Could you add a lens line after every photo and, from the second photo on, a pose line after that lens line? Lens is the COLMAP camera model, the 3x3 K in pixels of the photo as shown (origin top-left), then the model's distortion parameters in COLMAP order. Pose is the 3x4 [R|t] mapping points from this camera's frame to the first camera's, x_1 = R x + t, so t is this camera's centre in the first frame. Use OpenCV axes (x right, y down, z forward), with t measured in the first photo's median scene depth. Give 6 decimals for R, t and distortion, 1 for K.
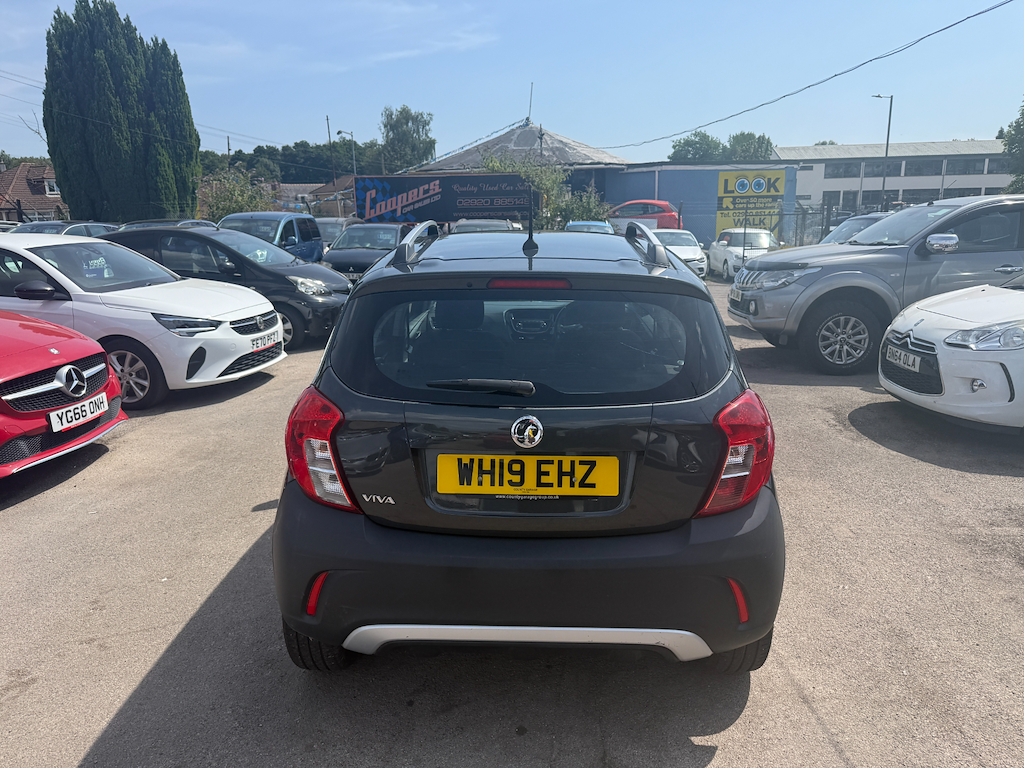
lens RADIAL K [[735.6, 0, 512.0], [0, 735.6, 384.0], [0, 0, 1]] dist [0.028157, -0.036303]
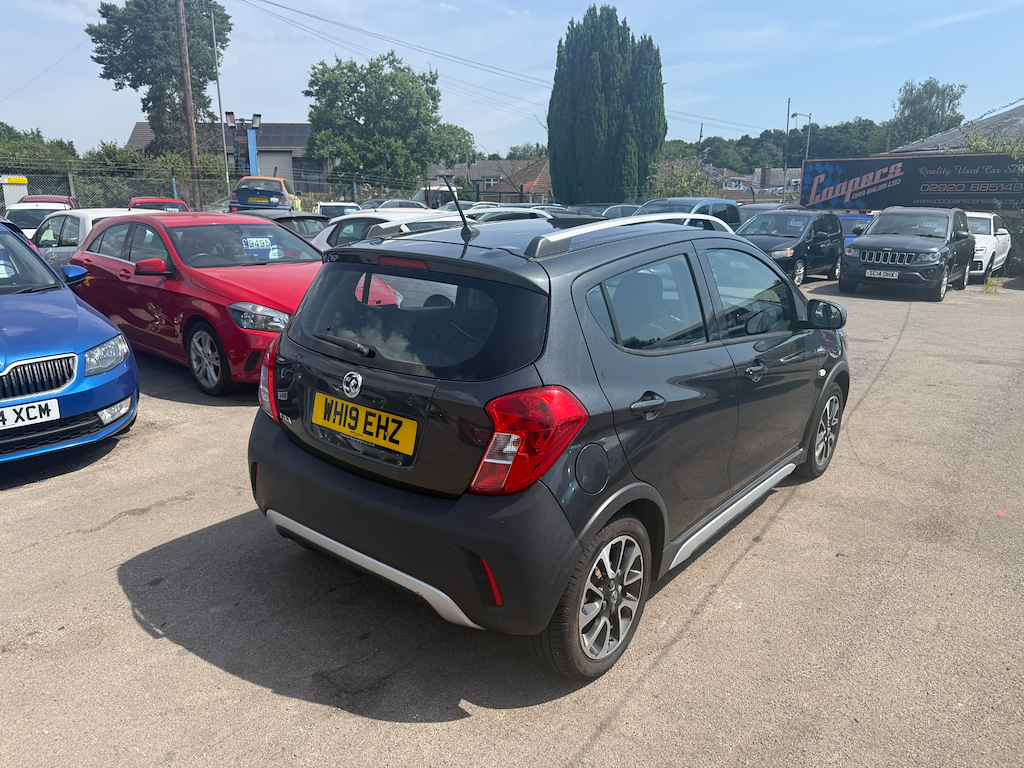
lens RADIAL K [[704.2, 0, 512.0], [0, 704.2, 384.0], [0, 0, 1]] dist [0.126392, -0.109464]
pose [[0.809629, 0.170837, -0.561530, 0.073063], [-0.155849, 0.984934, 0.074944, -0.005261], [0.565873, 0.026837, 0.824056, 0.016236]]
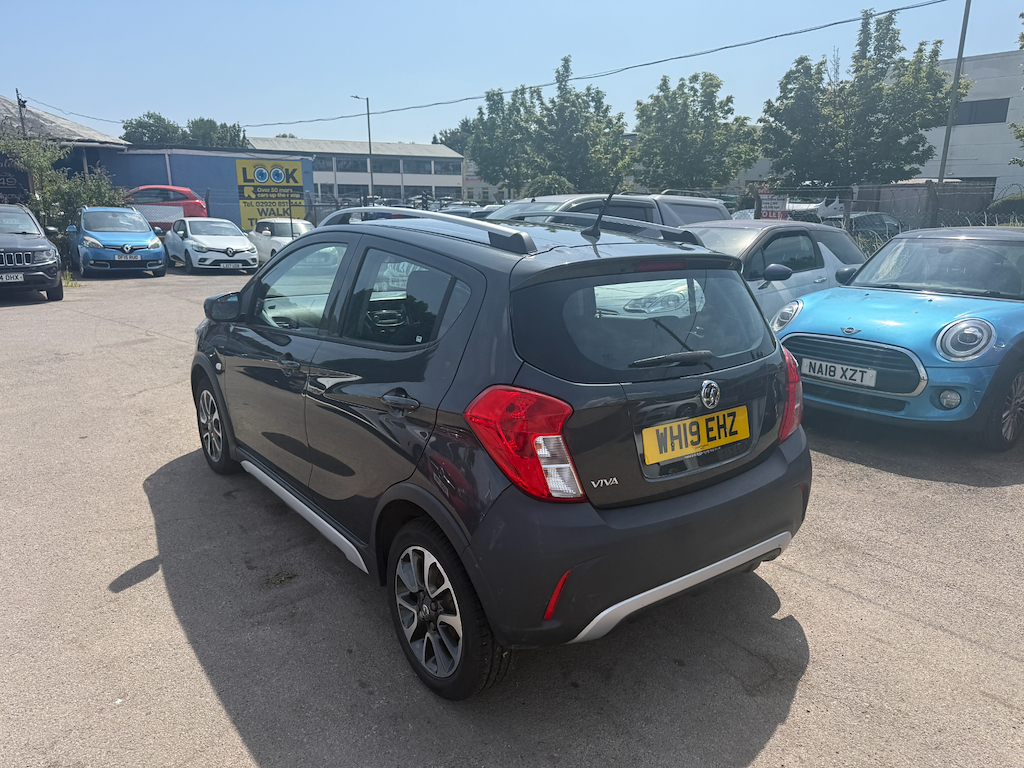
lens RADIAL K [[735.6, 0, 512.0], [0, 735.6, 384.0], [0, 0, 1]] dist [0.028157, -0.036303]
pose [[0.774965, -0.131405, 0.618193, -0.077333], [0.123444, 0.990778, 0.055855, -0.004525], [-0.619832, 0.033026, 0.784039, 0.023855]]
